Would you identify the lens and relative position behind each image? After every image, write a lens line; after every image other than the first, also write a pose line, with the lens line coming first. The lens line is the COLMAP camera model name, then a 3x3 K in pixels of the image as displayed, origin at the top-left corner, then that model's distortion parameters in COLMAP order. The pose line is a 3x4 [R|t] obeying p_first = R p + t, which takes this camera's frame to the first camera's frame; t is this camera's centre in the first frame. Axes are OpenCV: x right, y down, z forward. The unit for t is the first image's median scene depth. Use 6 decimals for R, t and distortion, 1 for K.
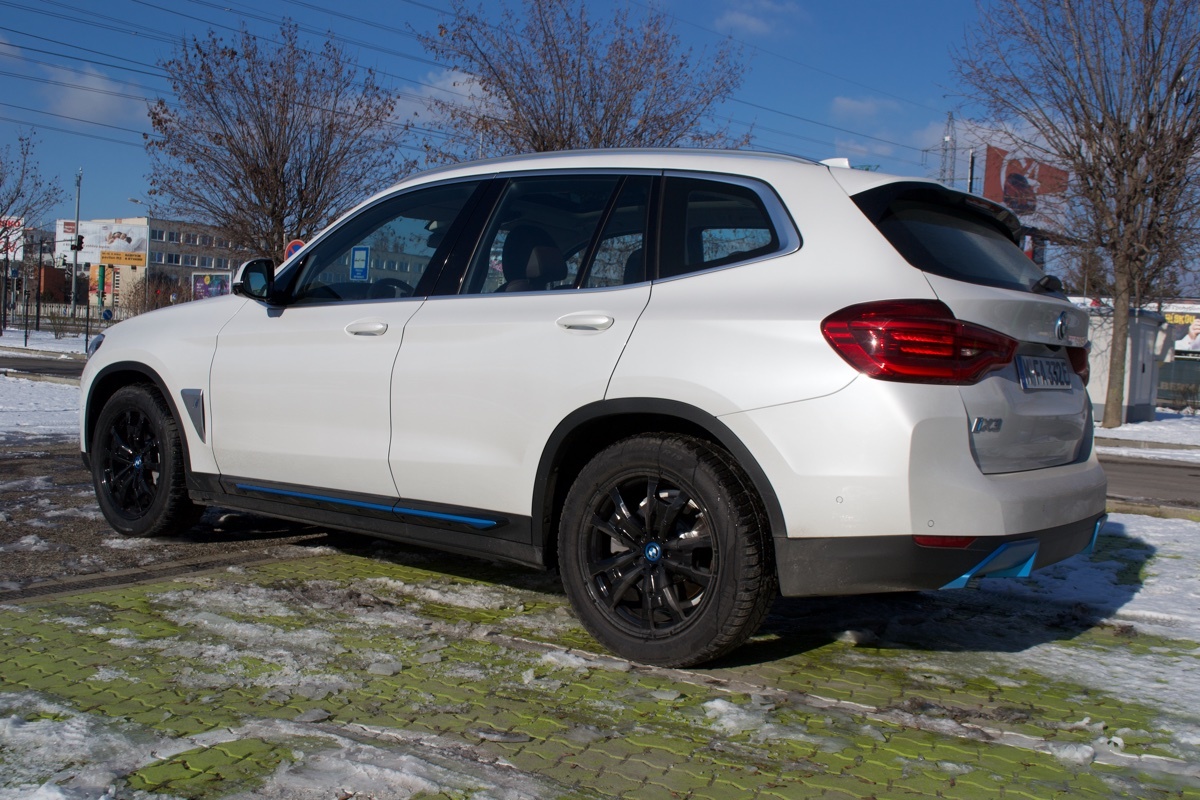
lens RADIAL K [[1247.2, 0, 599.6], [0, 1247.2, 396.5], [0, 0, 1]] dist [-0.078237, 0.000000]
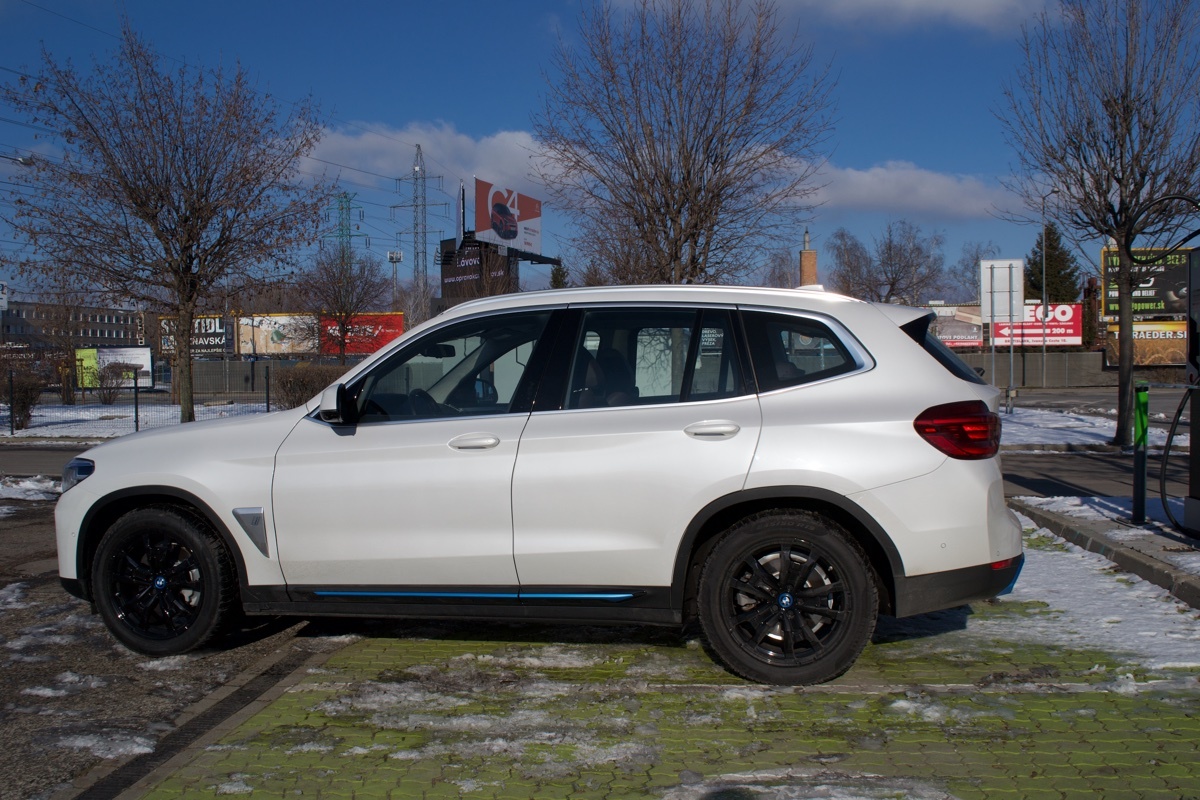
lens RADIAL K [[1154.7, 0, 601.5], [0, 1154.7, 404.9], [0, 0, 1]] dist [-0.068117, 0.000000]
pose [[0.898161, -0.080451, 0.432243, -0.552217], [0.078758, 0.996654, 0.021850, -0.106502], [-0.432554, 0.014418, 0.901493, -0.015853]]
